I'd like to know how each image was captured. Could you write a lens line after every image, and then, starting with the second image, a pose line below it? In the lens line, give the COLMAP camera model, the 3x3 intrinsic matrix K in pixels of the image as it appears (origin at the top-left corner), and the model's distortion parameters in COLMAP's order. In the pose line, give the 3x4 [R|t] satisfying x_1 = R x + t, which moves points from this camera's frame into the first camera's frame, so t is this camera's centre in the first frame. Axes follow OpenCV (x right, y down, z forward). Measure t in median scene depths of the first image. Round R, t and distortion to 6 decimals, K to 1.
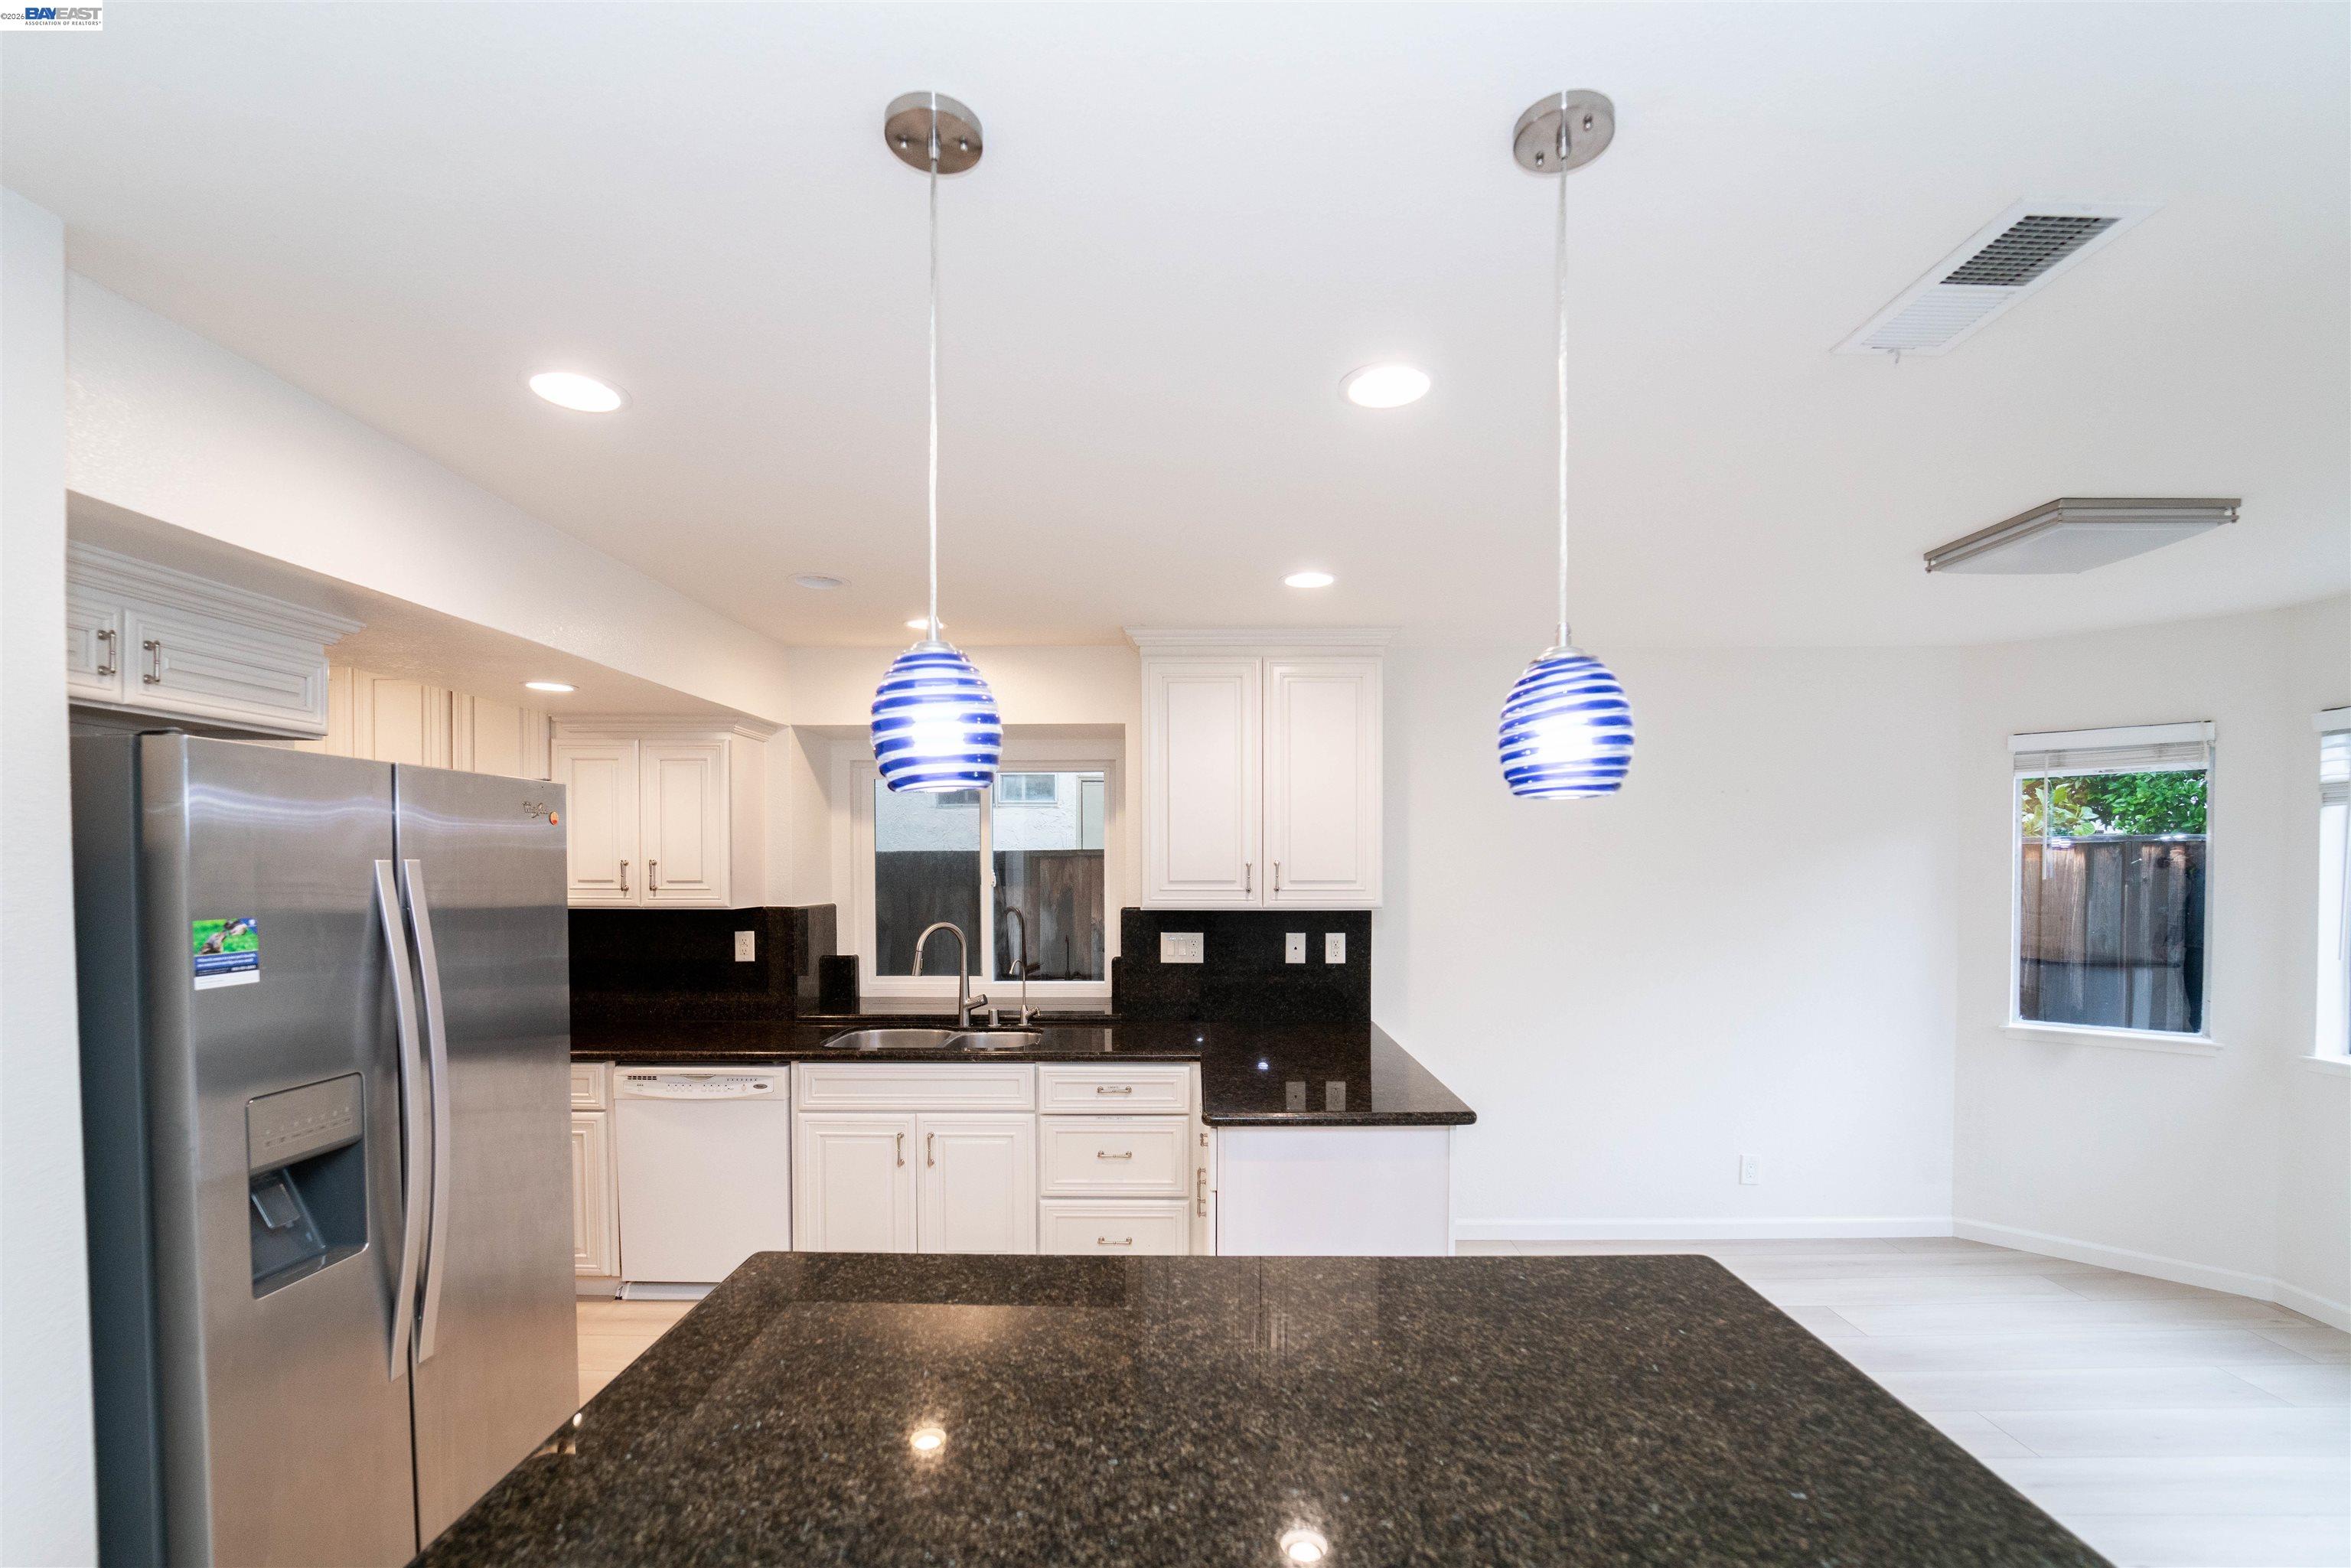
lens RADIAL K [[1039.0, 0, 1136.5], [0, 1039.0, 867.8], [0, 0, 1]] dist [-0.004424, 0.000311]
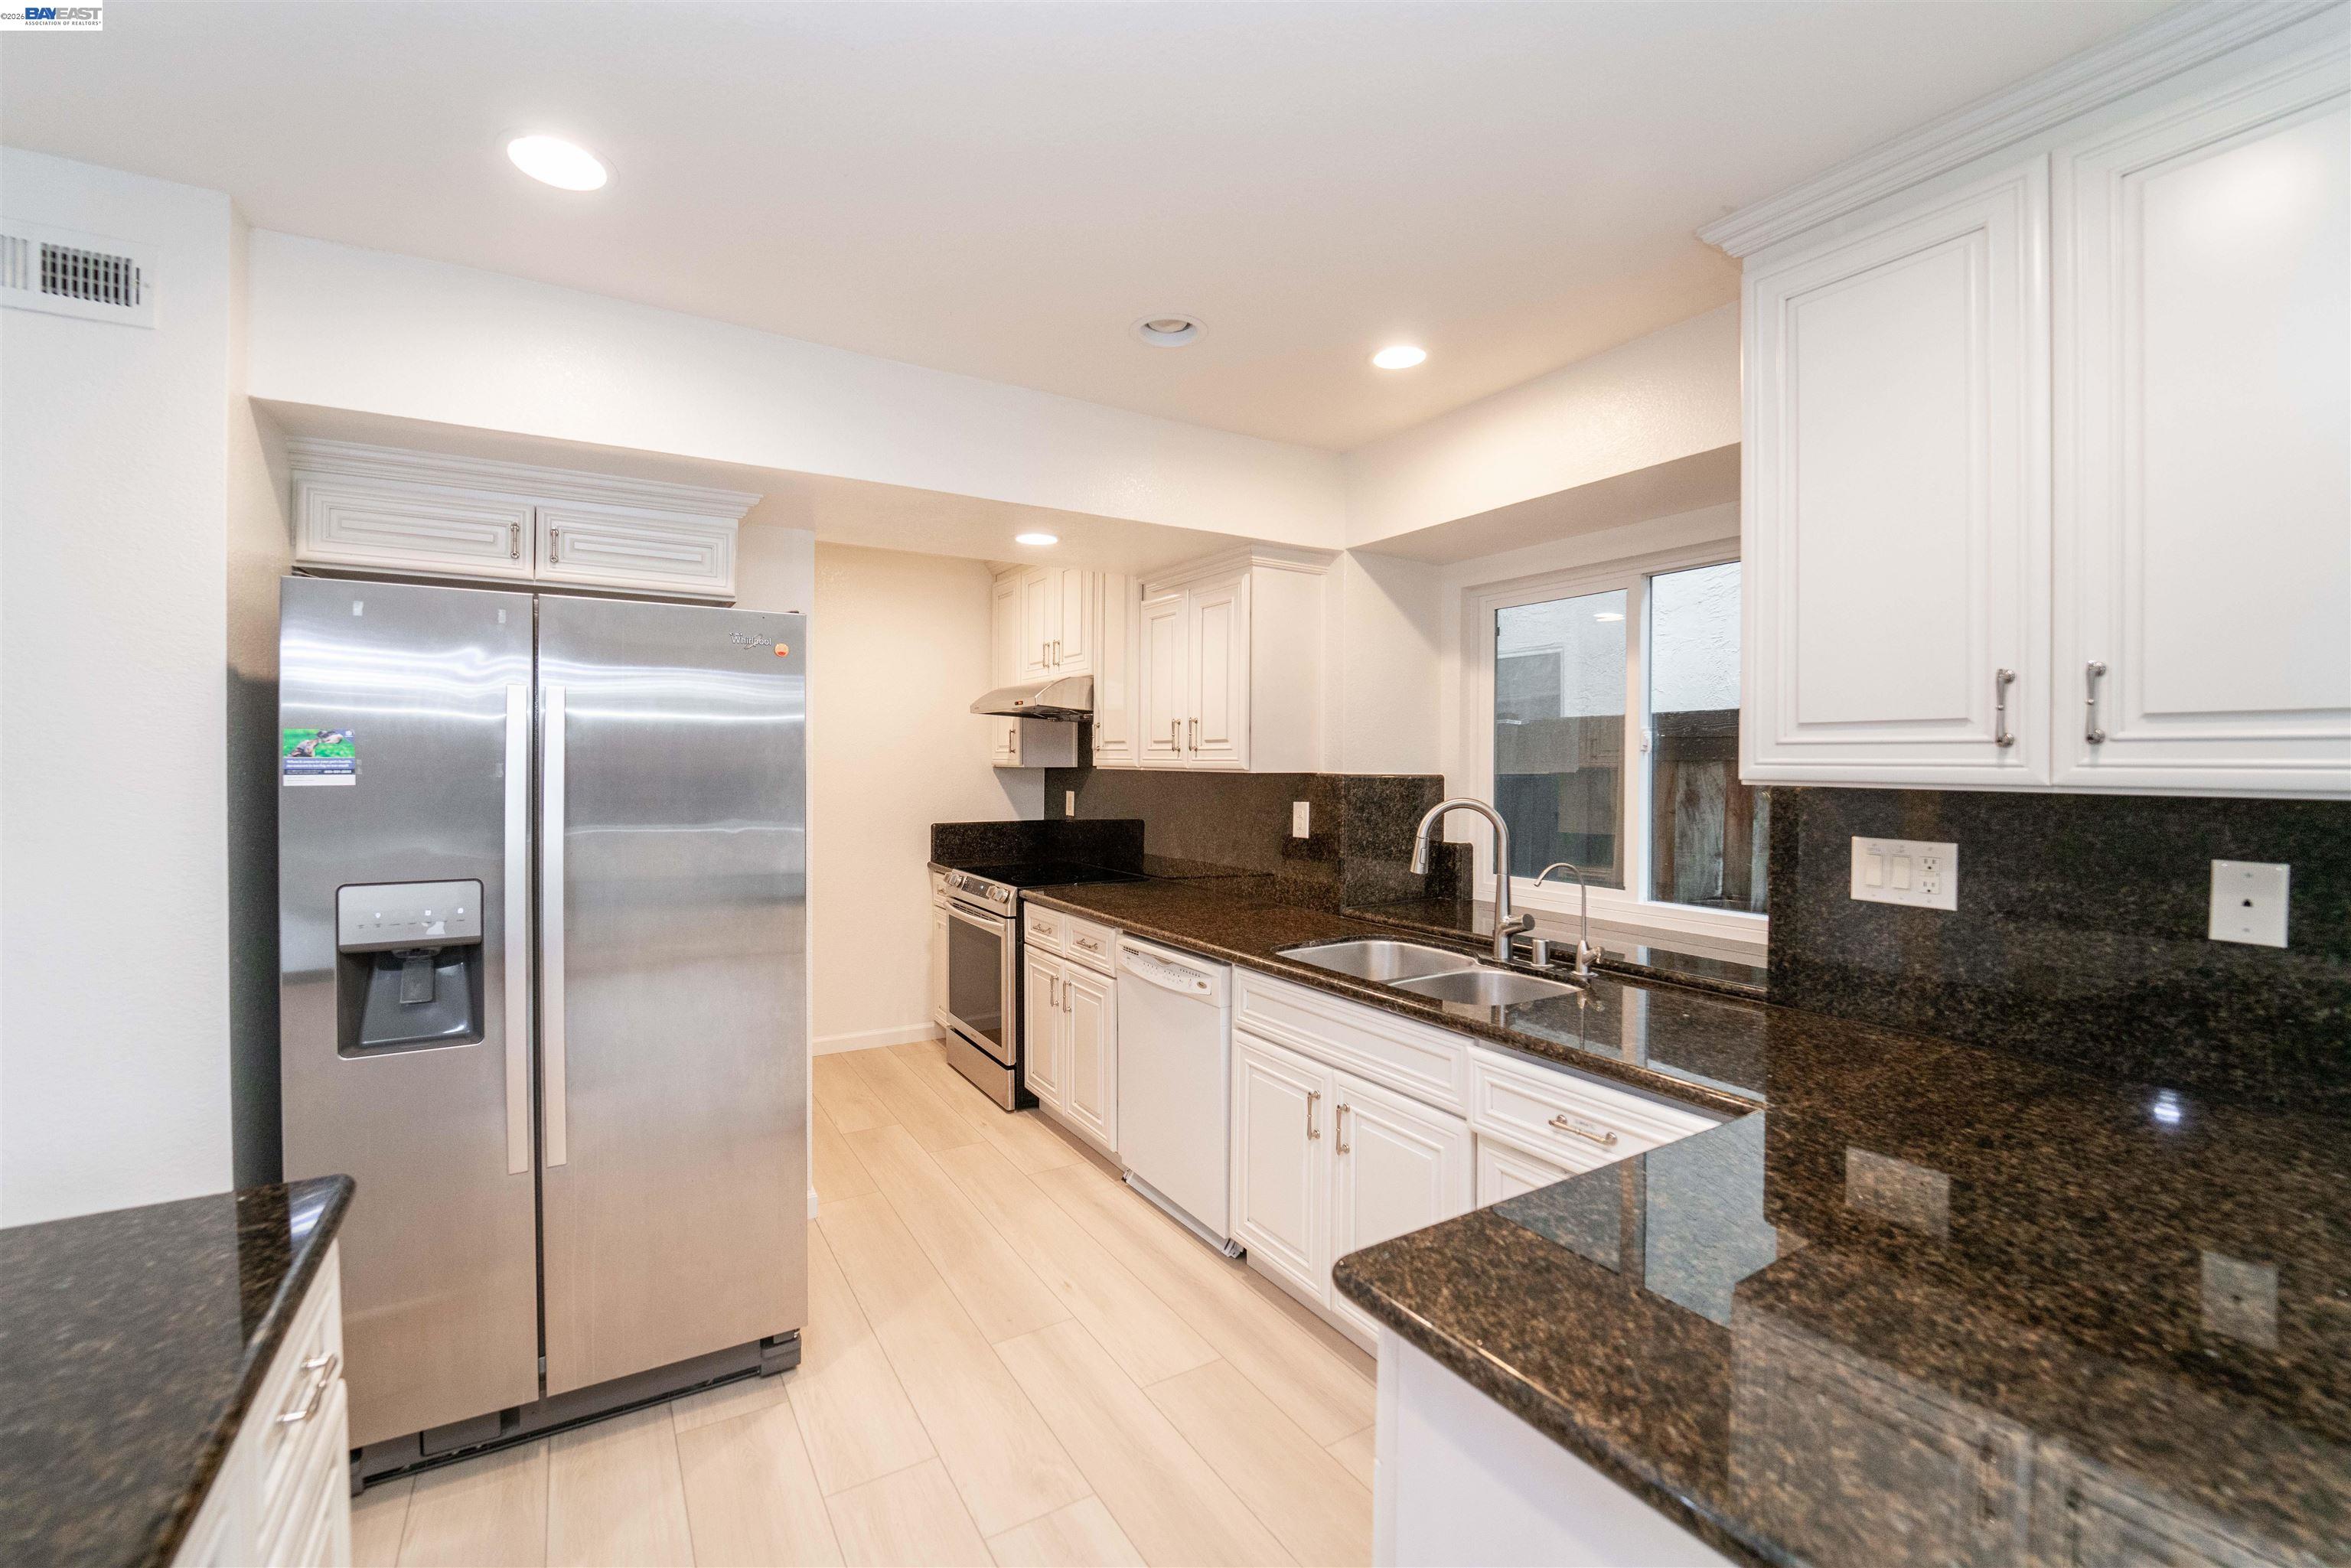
lens RADIAL K [[976.0, 0, 1129.8], [0, 976.0, 779.9], [0, 0, 1]] dist [-0.026642, -0.001151]
pose [[0.543159, 0.022037, -0.839341, 0.224430], [-0.010625, 0.999756, 0.019373, 0.031406], [0.839563, -0.001605, 0.543261, 0.483528]]
